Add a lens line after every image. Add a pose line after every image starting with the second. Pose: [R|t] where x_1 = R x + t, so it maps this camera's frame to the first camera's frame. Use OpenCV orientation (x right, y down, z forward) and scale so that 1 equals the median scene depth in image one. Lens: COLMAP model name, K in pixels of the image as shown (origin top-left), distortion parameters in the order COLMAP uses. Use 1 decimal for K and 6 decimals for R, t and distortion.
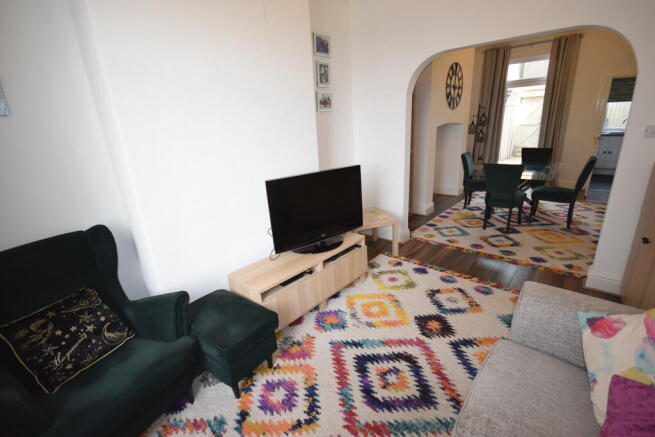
lens RADIAL K [[298.5, 0, 327.4], [0, 298.5, 218.2], [0, 0, 1]] dist [0.001384, 0.000105]
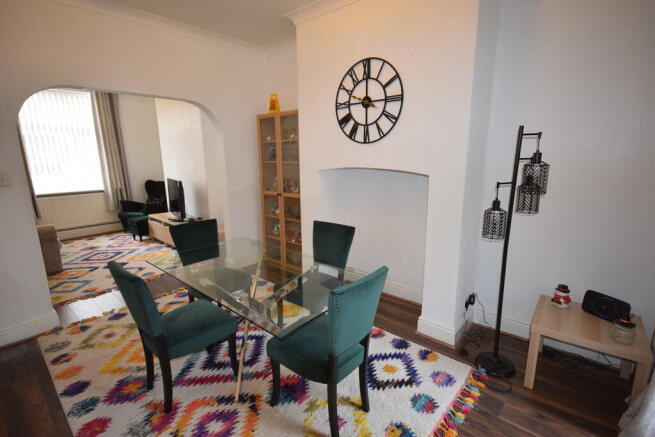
lens RADIAL K [[316.7, 0, 328.6], [0, 316.7, 217.8], [0, 0, 1]] dist [0.018017, -0.007637]
pose [[-0.004698, 0.257829, -0.966179, 1.841482], [-0.295578, 0.922660, 0.247653, -0.669756], [0.955307, 0.286745, 0.071874, 1.716923]]
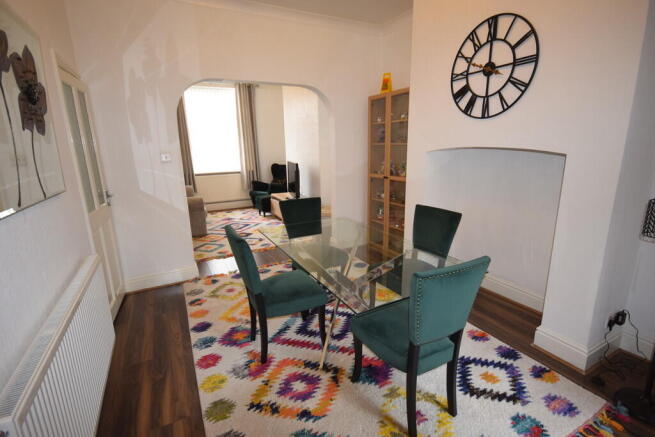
lens RADIAL K [[316.7, 0, 326.6], [0, 316.7, 218.2], [0, 0, 1]] dist [0.018017, -0.007637]
pose [[-0.365430, 0.277144, -0.888623, 1.816951], [-0.244158, 0.892684, 0.378816, -0.653292], [0.898247, 0.355396, -0.258547, 1.770931]]
